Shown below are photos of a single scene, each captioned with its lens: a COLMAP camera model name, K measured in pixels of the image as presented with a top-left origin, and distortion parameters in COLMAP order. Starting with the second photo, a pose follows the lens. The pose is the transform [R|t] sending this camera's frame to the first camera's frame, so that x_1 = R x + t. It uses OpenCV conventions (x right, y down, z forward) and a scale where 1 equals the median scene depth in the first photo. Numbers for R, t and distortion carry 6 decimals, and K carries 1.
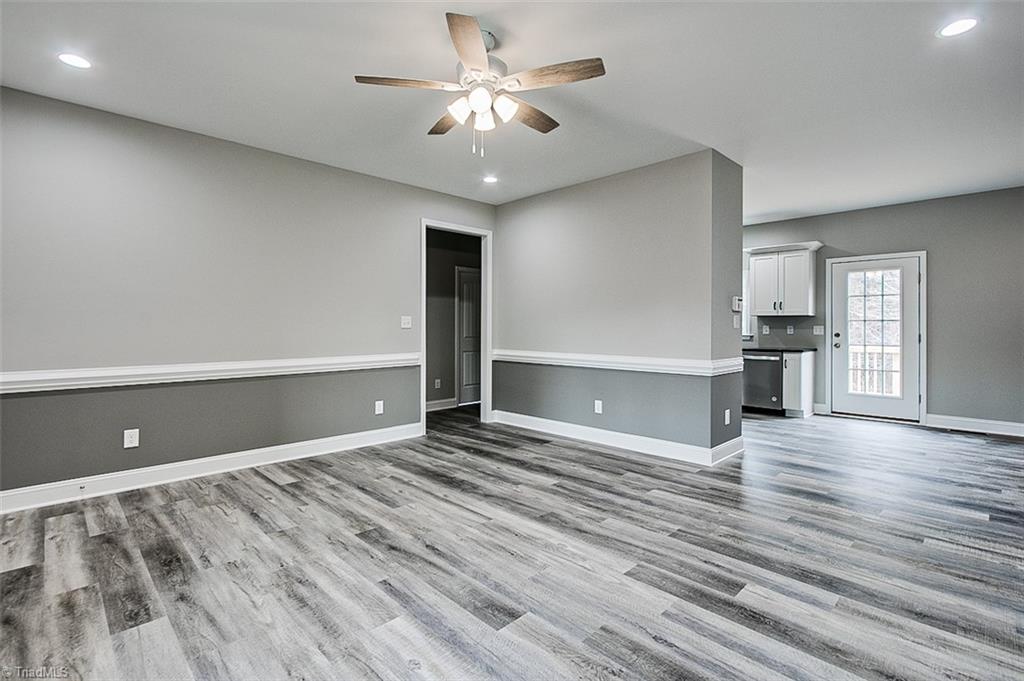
lens RADIAL K [[475.7, 0, 510.3], [0, 475.7, 327.0], [0, 0, 1]] dist [-0.001277, 0.000397]
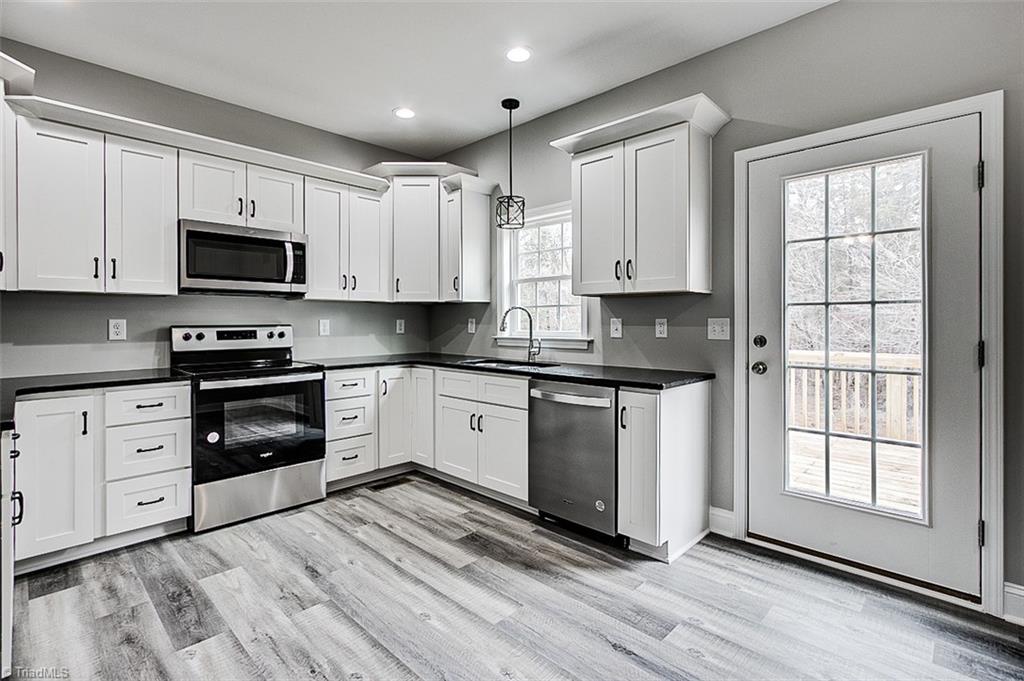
lens RADIAL K [[482.4, 0, 511.7], [0, 482.4, 321.4], [0, 0, 1]] dist [-0.000578, 0.000173]
pose [[0.999571, -0.002049, 0.029202, 0.927978], [0.002050, 0.999998, 0.000005, 0.000334], [-0.029202, 0.000055, 0.999574, 1.196153]]
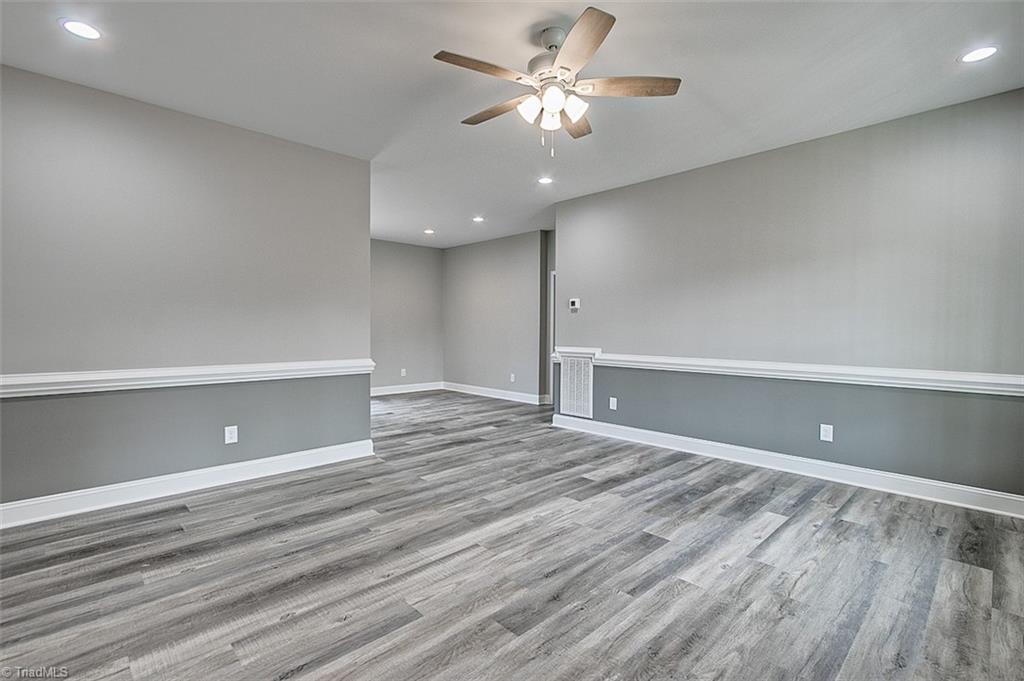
lens RADIAL K [[475.7, 0, 510.3], [0, 475.7, 327.0], [0, 0, 1]] dist [-0.001277, 0.000397]
pose [[0.009712, 0.001725, 0.999951, -0.849171], [-0.003628, 0.999992, -0.001690, -0.001000], [-0.999946, -0.003612, 0.009718, 0.850989]]
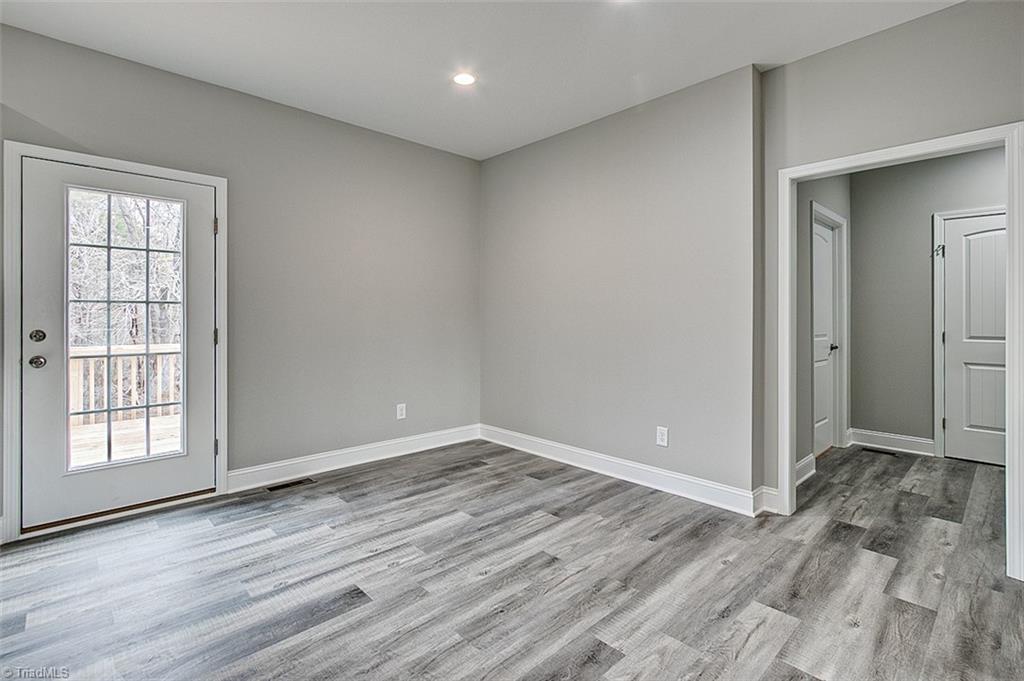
lens RADIAL K [[482.4, 0, 511.7], [0, 482.4, 321.4], [0, 0, 1]] dist [-0.000578, 0.000173]
pose [[0.014301, -0.009106, 0.999856, 0.561242], [-0.001438, 0.999957, 0.009127, 0.001150], [-0.999897, -0.001568, 0.014287, 1.169240]]
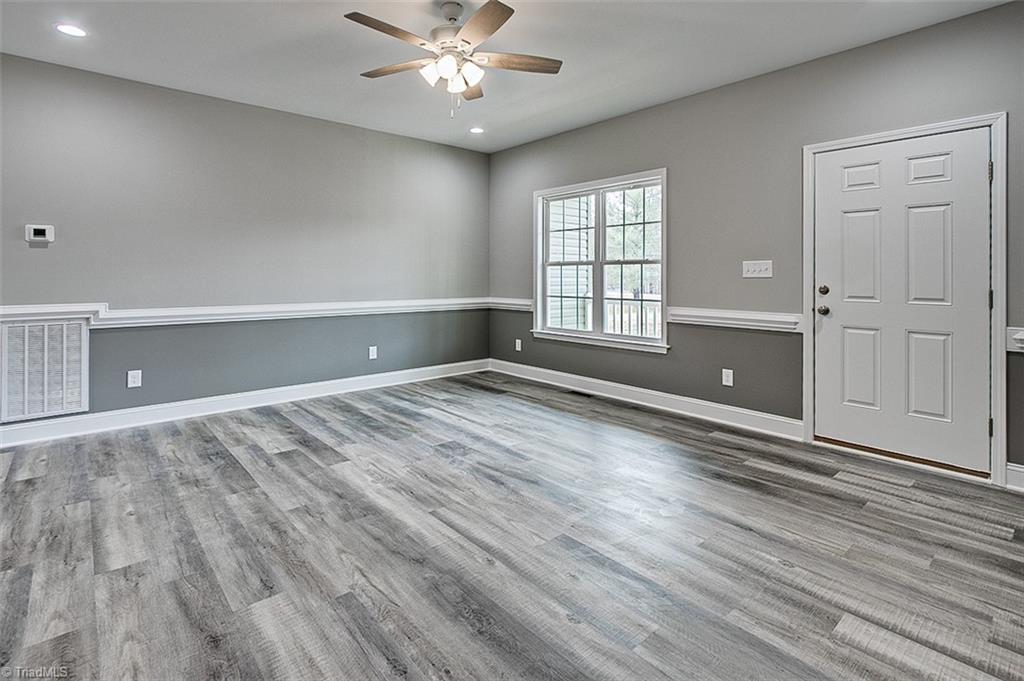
lens RADIAL K [[496.8, 0, 511.6], [0, 496.8, 267.4], [0, 0, 1]] dist [-0.003216, 0.001163]
pose [[-0.998543, -0.001265, 0.053951, -0.202724], [-0.002100, 0.999879, -0.015435, 0.001397], [-0.053925, -0.015525, -0.998424, 1.682330]]
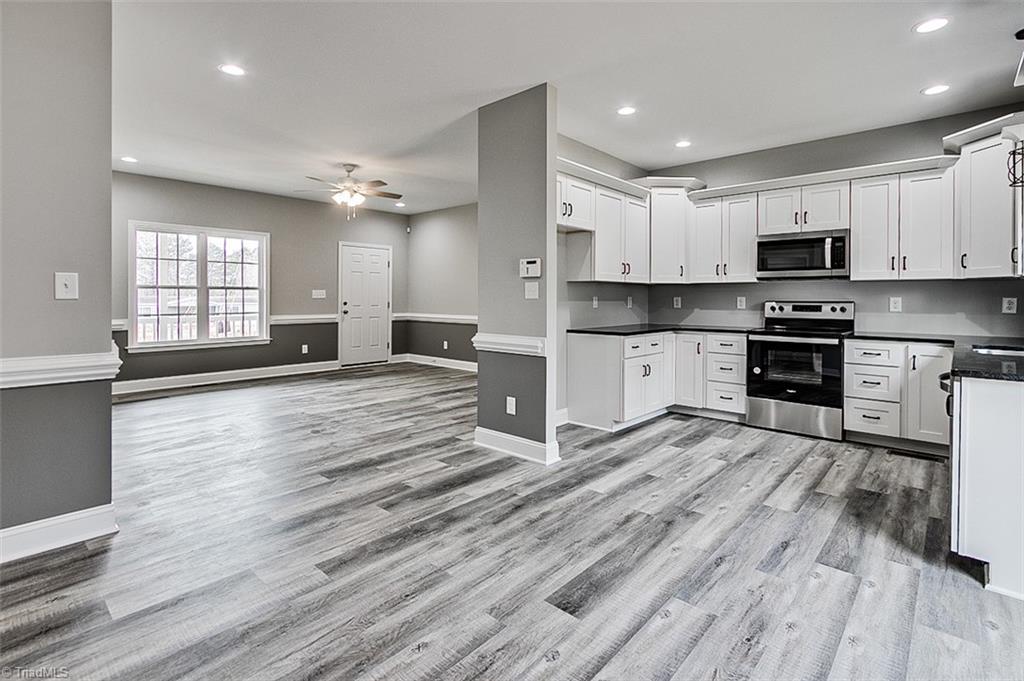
lens RADIAL K [[493.0, 0, 511.3], [0, 493.0, 300.4], [0, 0, 1]] dist [0.000554, 0.000322]
pose [[0.056555, 0.004621, -0.998389, 1.784689], [-0.004361, 0.999981, 0.004381, 0.001804], [0.998390, 0.004107, 0.056574, 1.283135]]
